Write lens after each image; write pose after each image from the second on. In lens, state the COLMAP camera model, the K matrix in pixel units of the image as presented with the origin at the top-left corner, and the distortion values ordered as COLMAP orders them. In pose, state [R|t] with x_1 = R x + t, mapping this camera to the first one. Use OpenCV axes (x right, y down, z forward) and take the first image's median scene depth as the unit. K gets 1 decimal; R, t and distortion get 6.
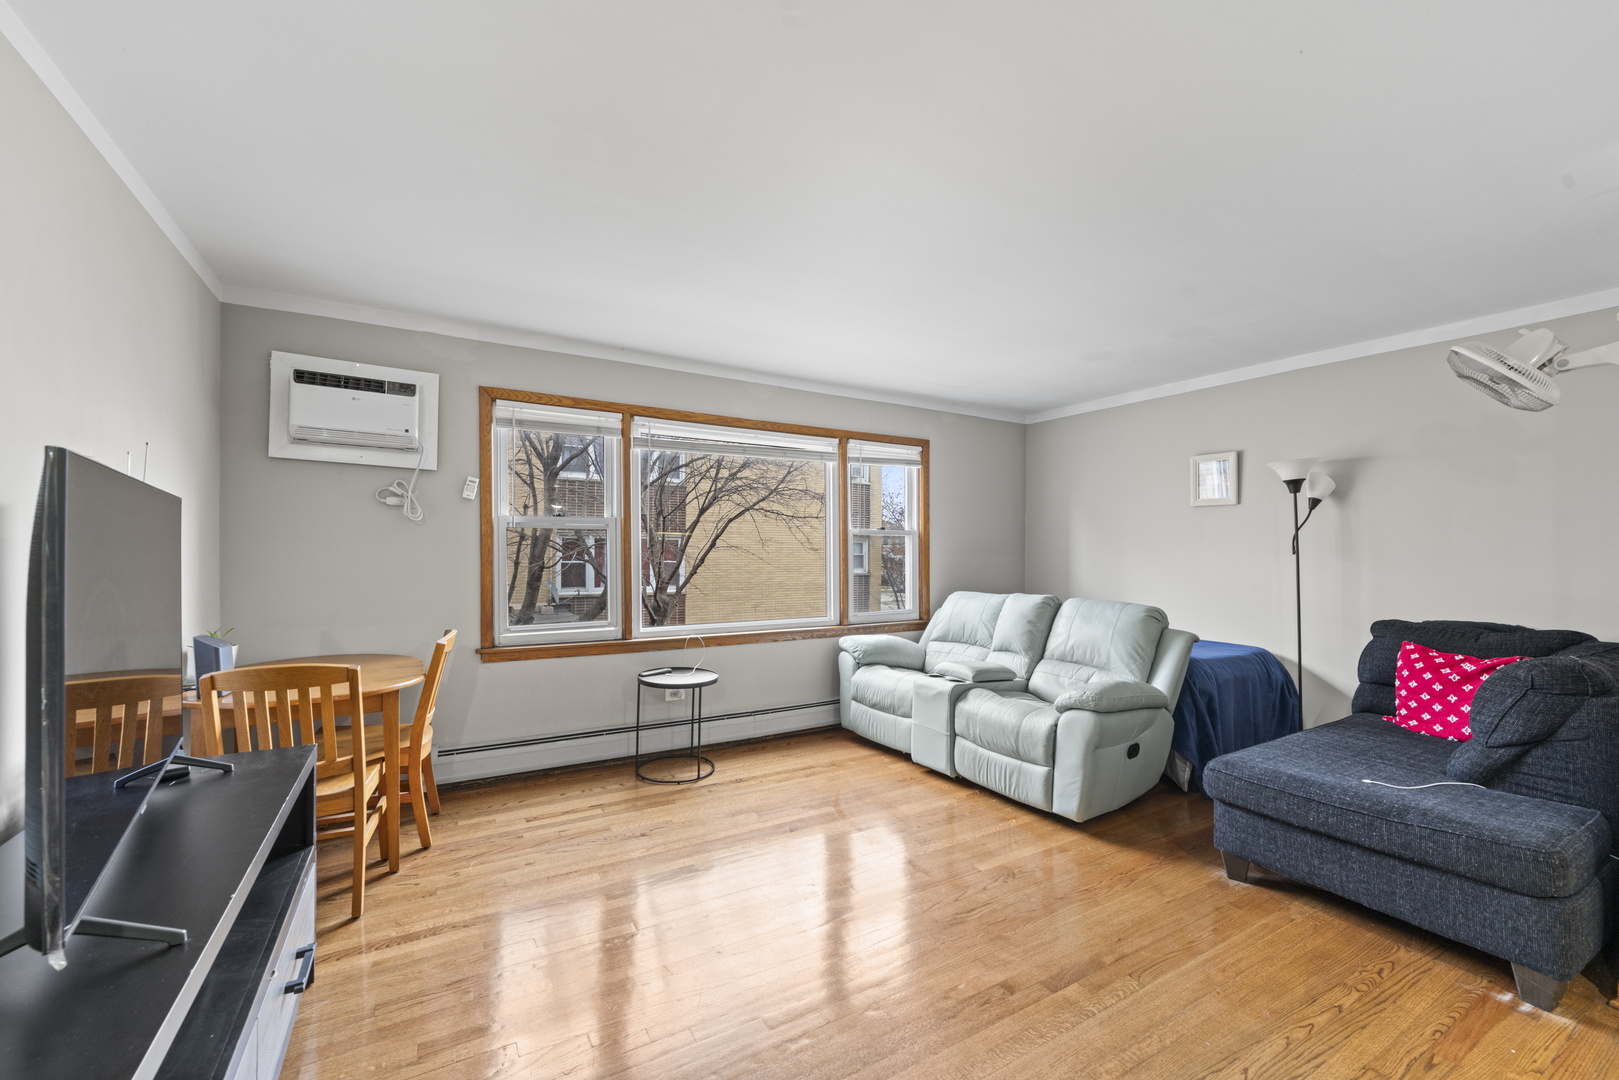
lens RADIAL K [[660.9, 0, 803.6], [0, 660.9, 523.4], [0, 0, 1]] dist [-0.001205, -0.000571]
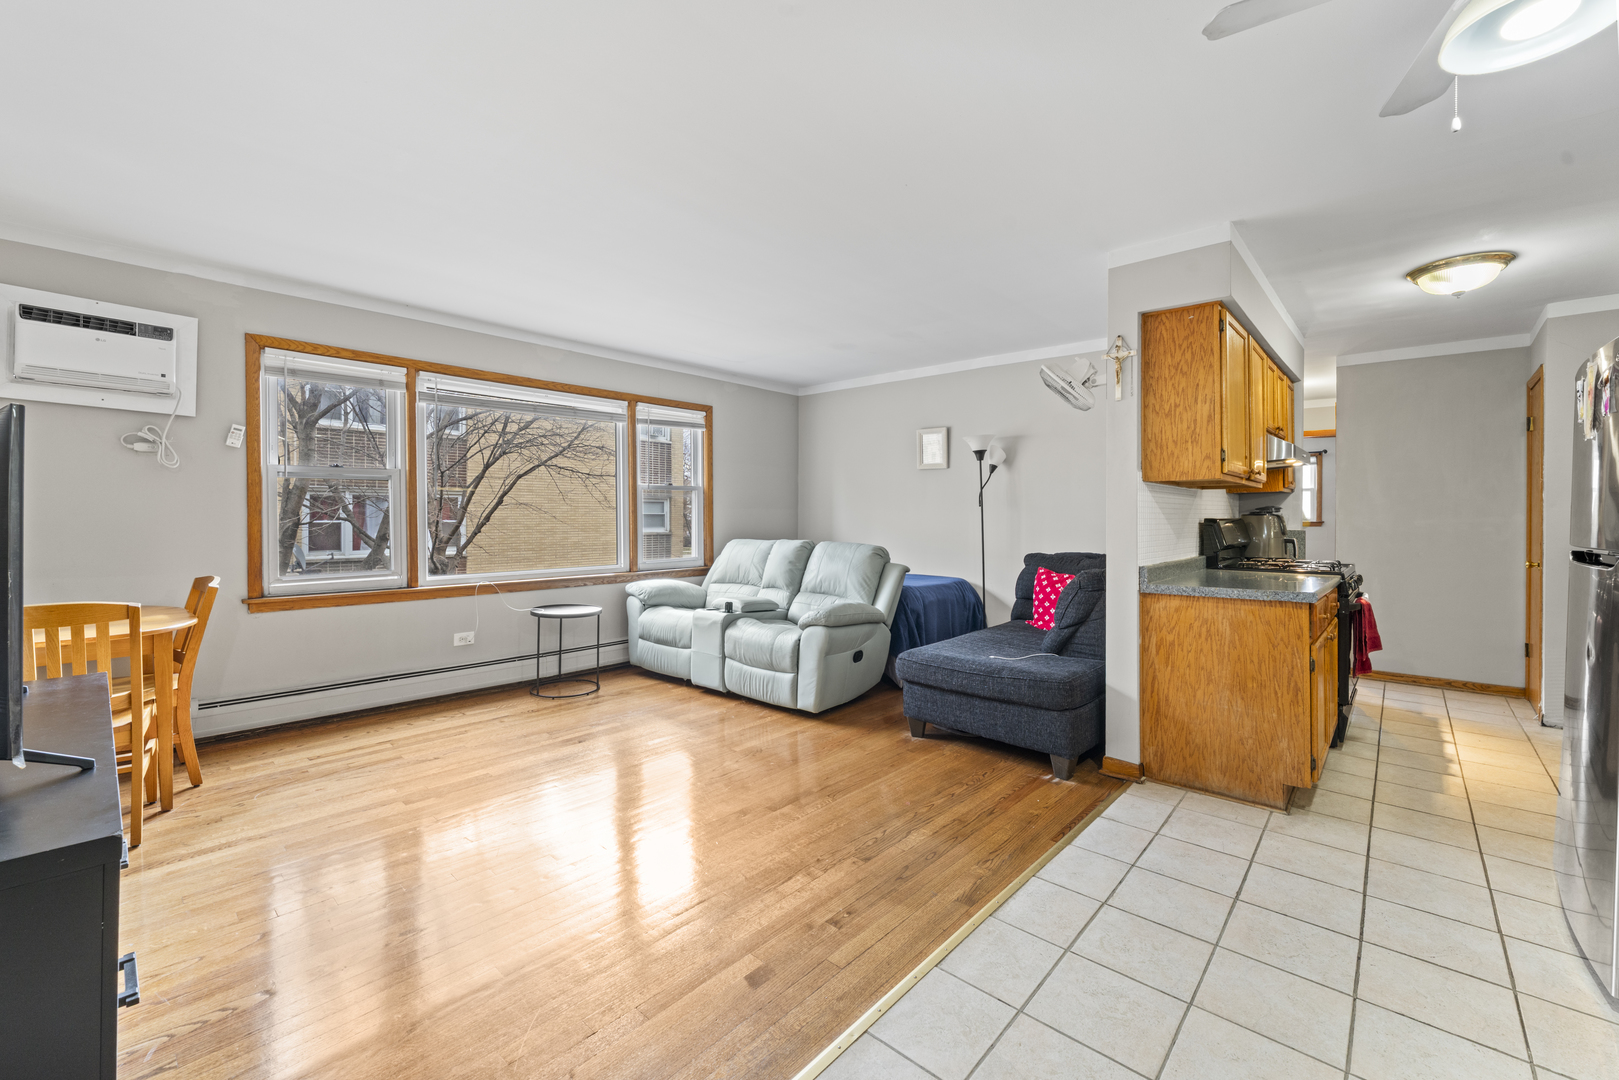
lens RADIAL K [[668.8, 0, 816.6], [0, 668.8, 509.9], [0, 0, 1]] dist [-0.001660, -0.000439]
pose [[0.952670, 0.000592, 0.304005, 0.017692], [-0.012461, 0.999234, 0.037103, 0.008086], [-0.303751, -0.039135, 0.951948, -0.194018]]
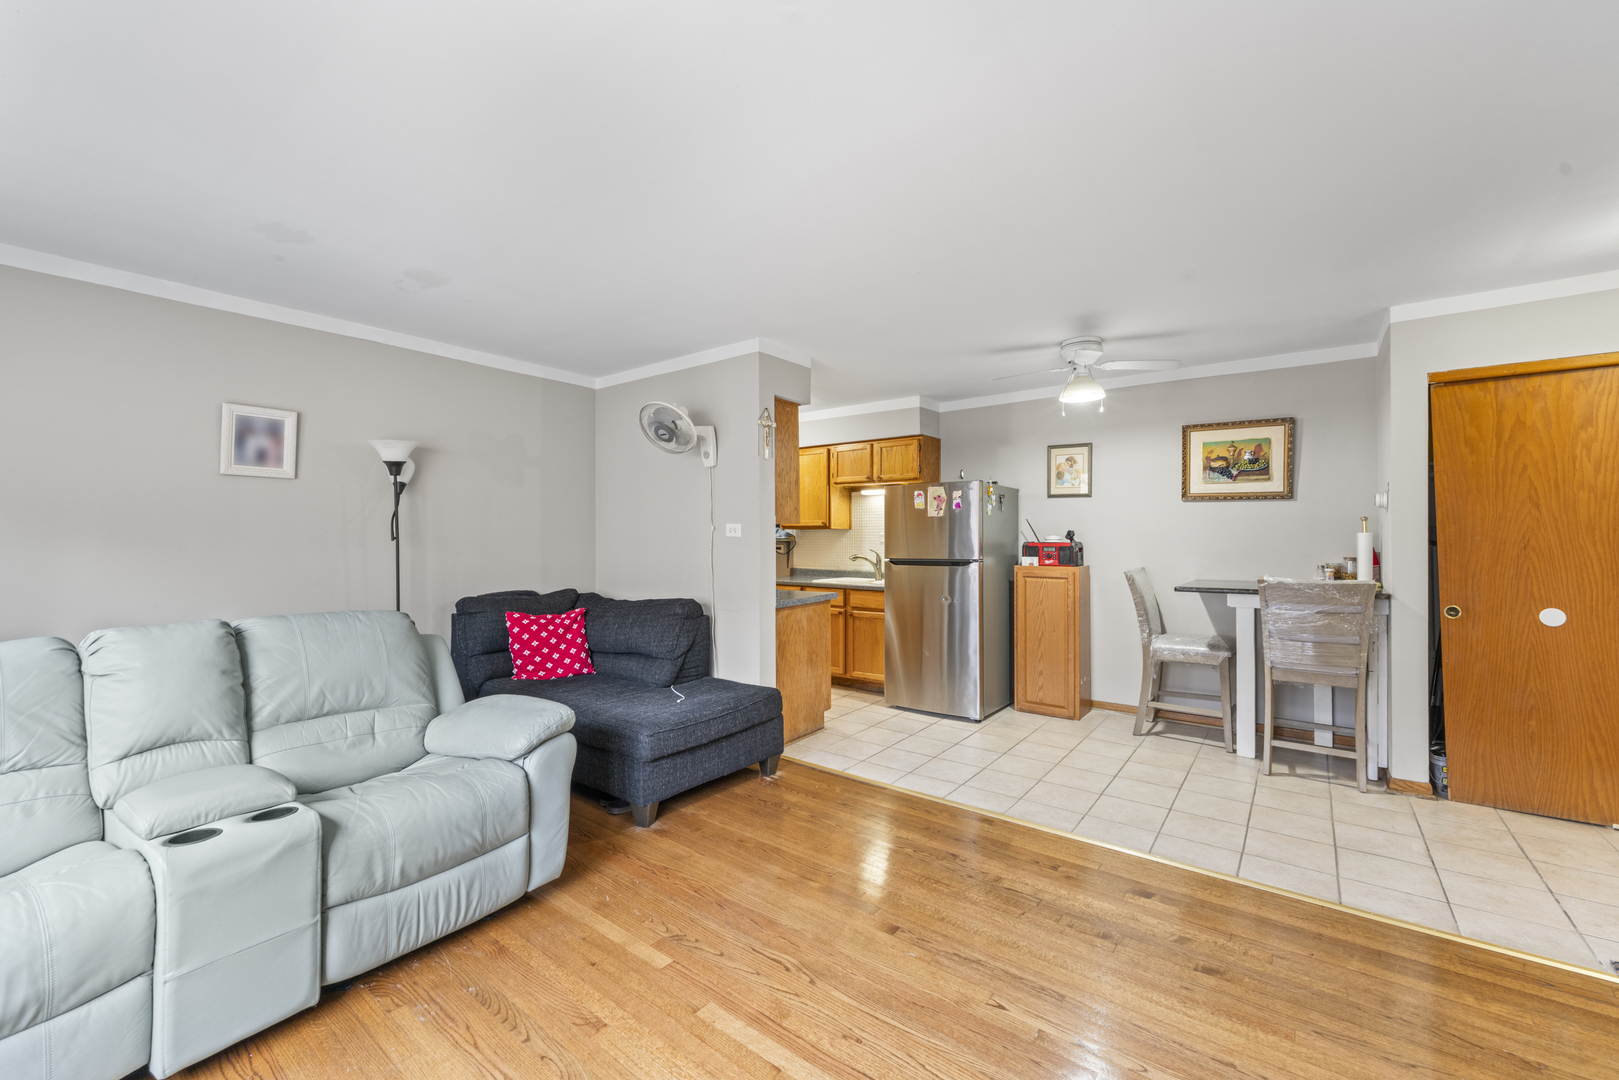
lens RADIAL K [[660.9, 0, 803.6], [0, 660.9, 523.4], [0, 0, 1]] dist [-0.001205, -0.000571]
pose [[-0.374442, 0.014507, 0.927137, -0.378586], [-0.036895, 0.998853, -0.030530, 0.031768], [-0.926516, -0.045638, -0.373477, 0.887300]]
